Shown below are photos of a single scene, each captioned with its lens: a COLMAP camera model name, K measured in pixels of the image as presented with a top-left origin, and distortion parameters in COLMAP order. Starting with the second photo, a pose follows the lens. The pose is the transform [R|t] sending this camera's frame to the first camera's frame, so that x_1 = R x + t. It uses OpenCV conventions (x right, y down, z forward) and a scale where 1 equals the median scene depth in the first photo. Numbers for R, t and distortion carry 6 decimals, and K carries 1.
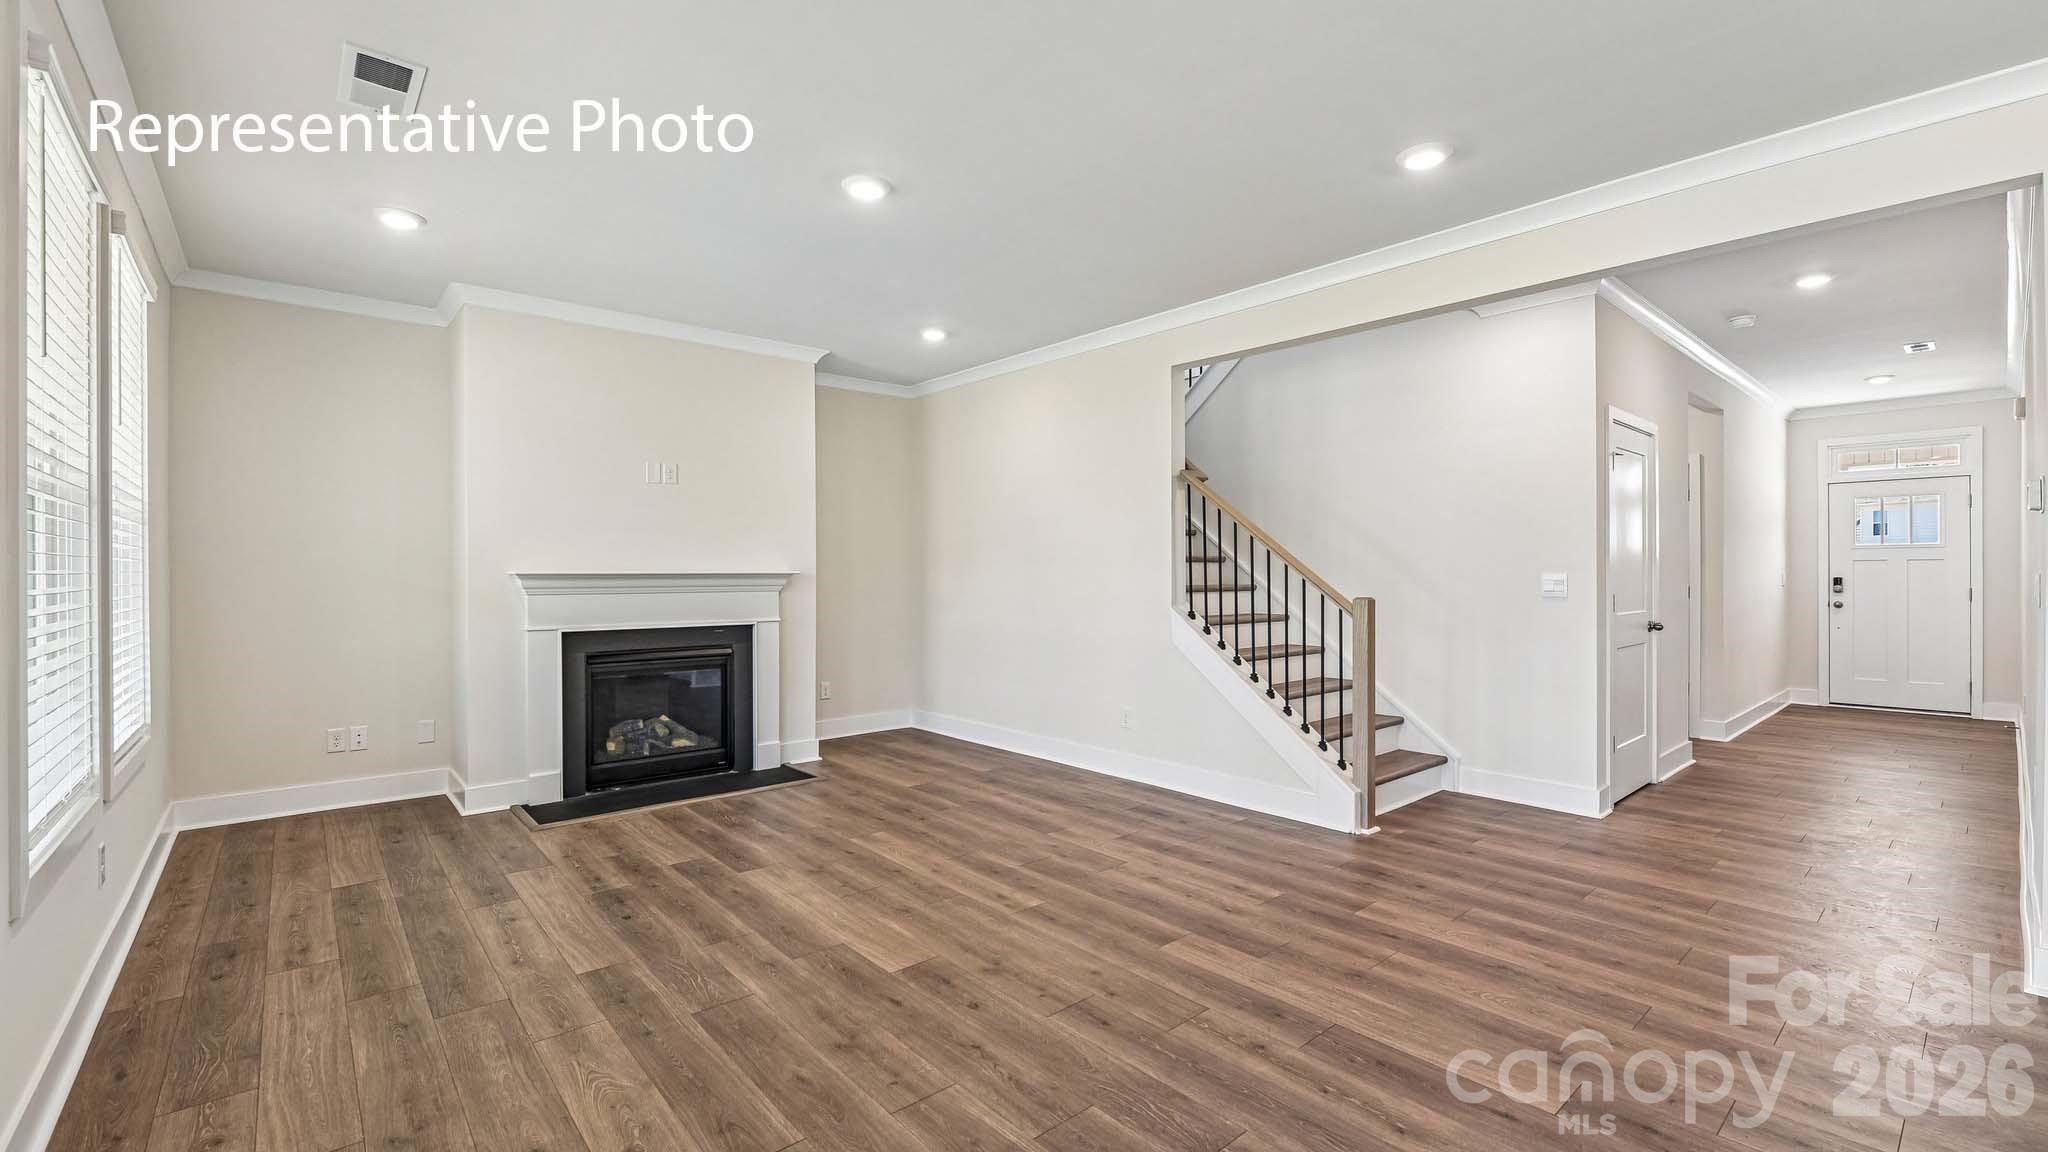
lens RADIAL K [[851.9, 0, 1036.8], [0, 851.9, 581.7], [0, 0, 1]] dist [-0.007496, -0.001364]
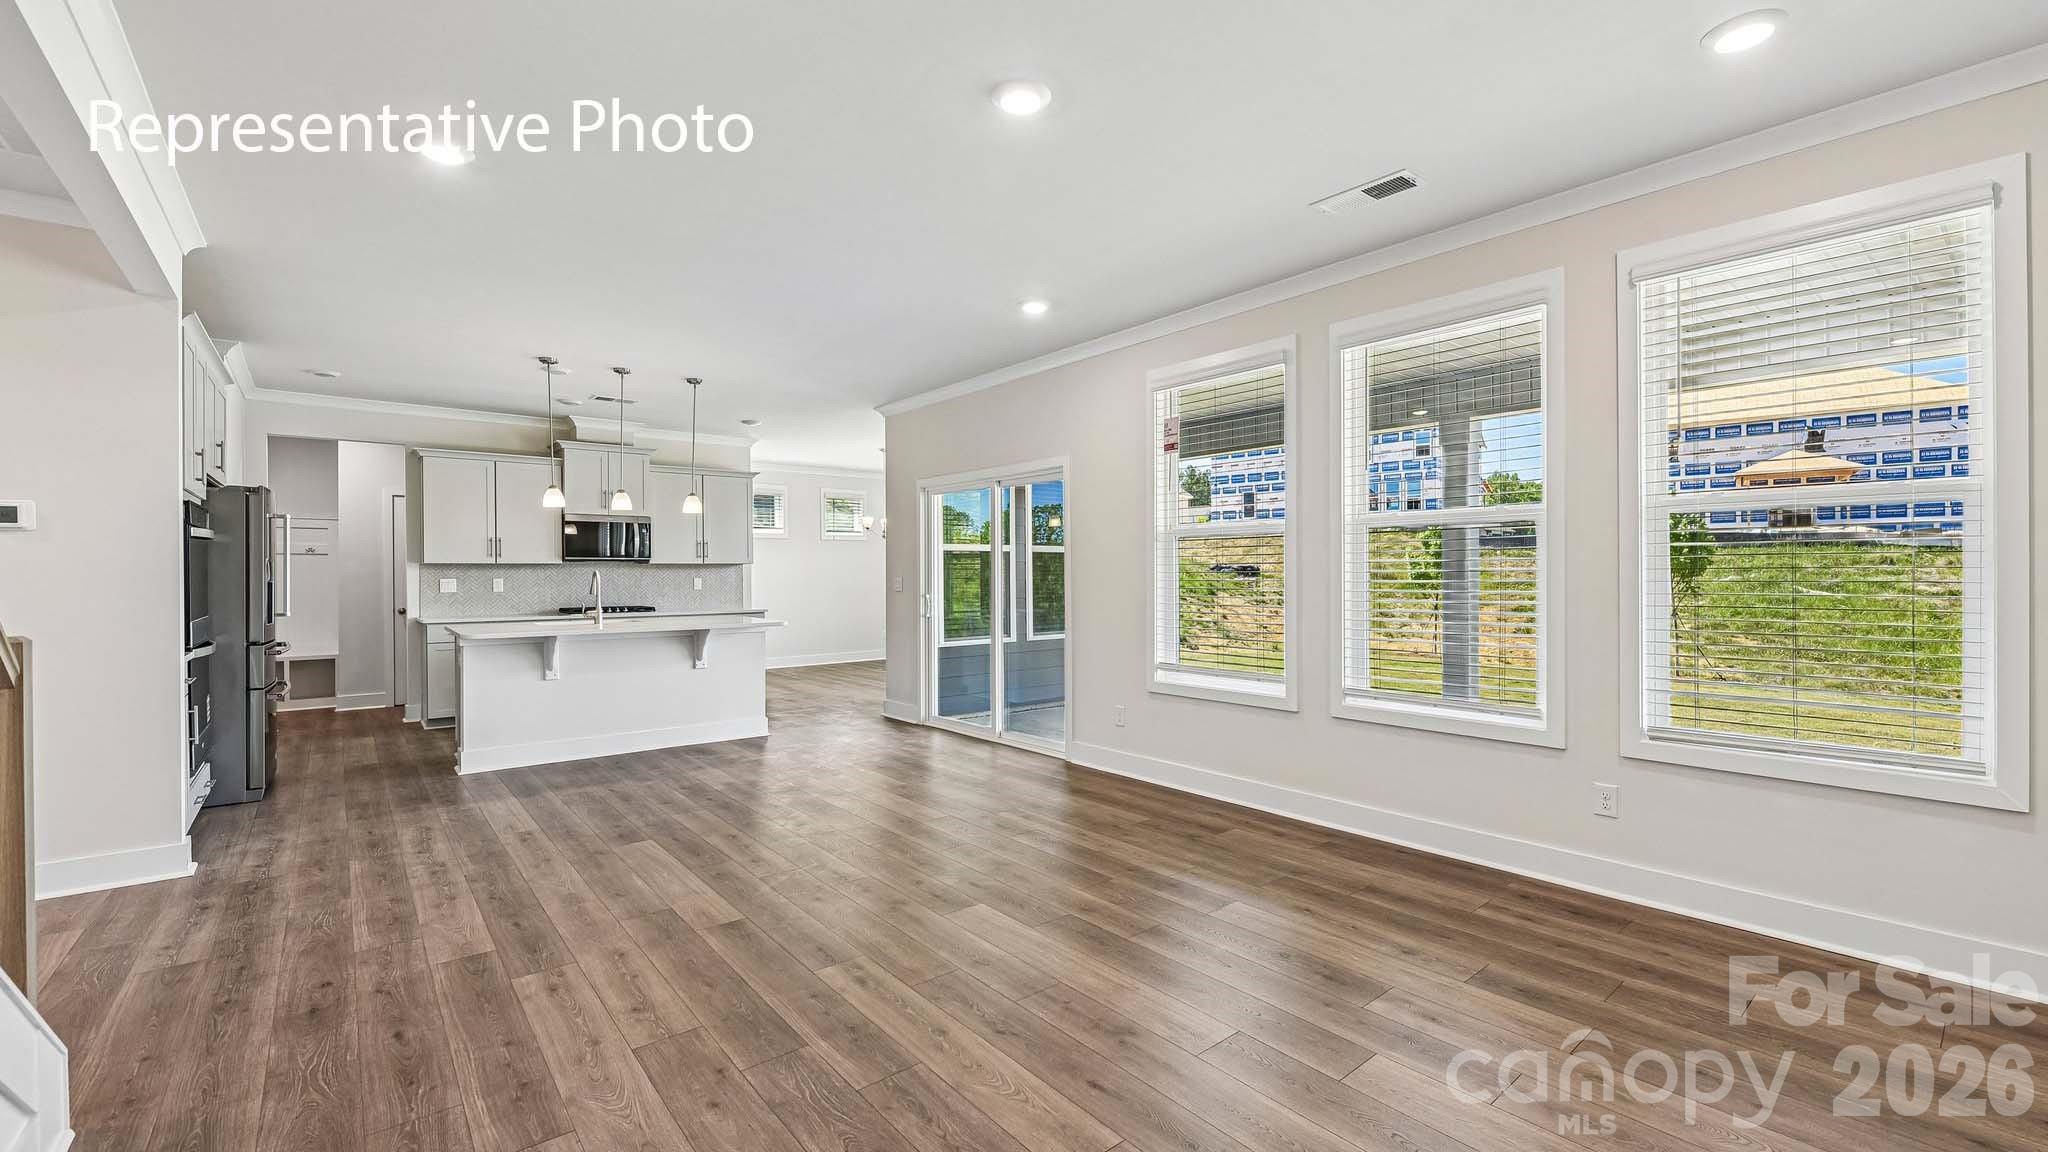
lens RADIAL K [[851.9, 0, 1023.9], [0, 851.9, 579.8], [0, 0, 1]] dist [-0.007496, -0.001364]
pose [[-0.999146, 0.008674, 0.040396, -0.168588], [0.009453, 0.999772, 0.019147, -0.016890], [-0.040221, 0.019512, -0.999000, 1.315562]]
